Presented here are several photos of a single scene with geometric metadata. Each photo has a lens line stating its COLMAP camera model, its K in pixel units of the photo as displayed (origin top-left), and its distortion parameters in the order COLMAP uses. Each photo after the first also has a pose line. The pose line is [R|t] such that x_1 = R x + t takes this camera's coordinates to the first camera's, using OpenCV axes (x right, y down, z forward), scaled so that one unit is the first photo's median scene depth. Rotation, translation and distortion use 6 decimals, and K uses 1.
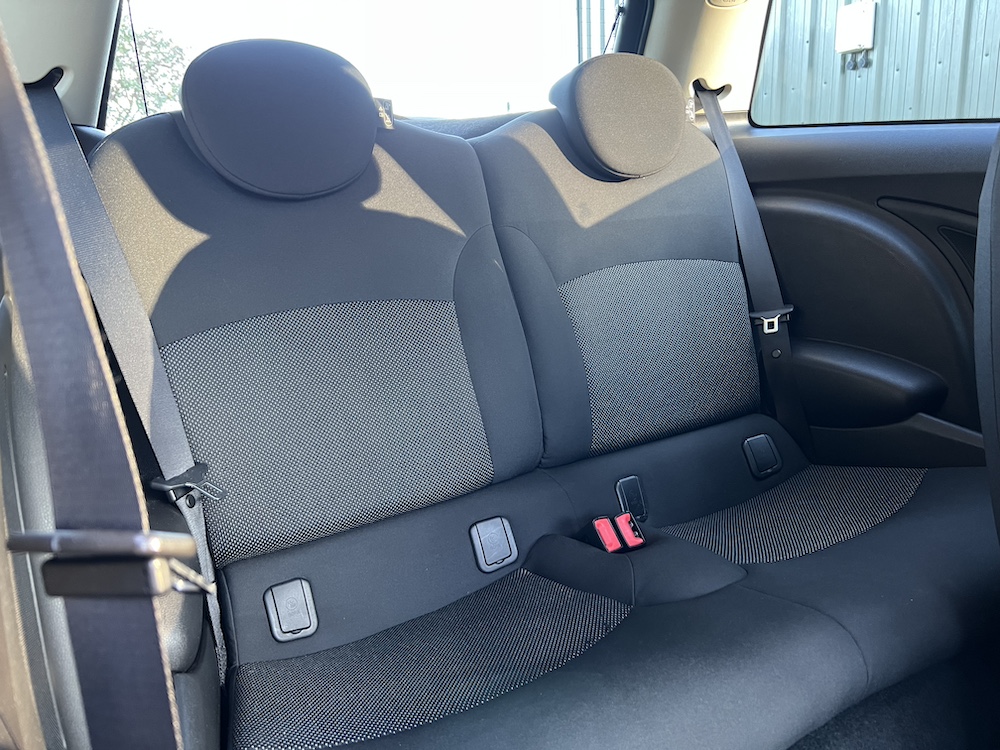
lens RADIAL K [[748.7, 0, 500.0], [0, 748.7, 375.0], [0, 0, 1]] dist [0.011398, 0.002281]
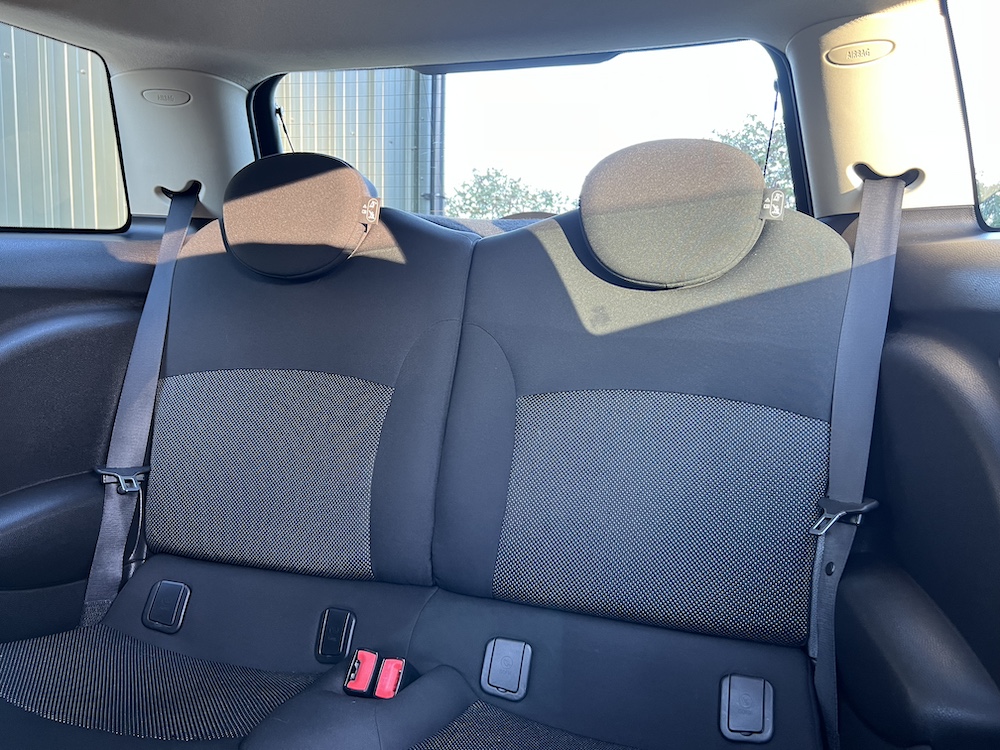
lens RADIAL K [[735.9, 0, 500.0], [0, 735.9, 375.0], [0, 0, 1]] dist [-0.003933, -0.001614]
pose [[0.664723, 0.164593, -0.728733, 0.601581], [-0.241258, 0.970461, -0.000876, -0.118601], [0.707063, 0.176395, 0.684797, 0.324893]]
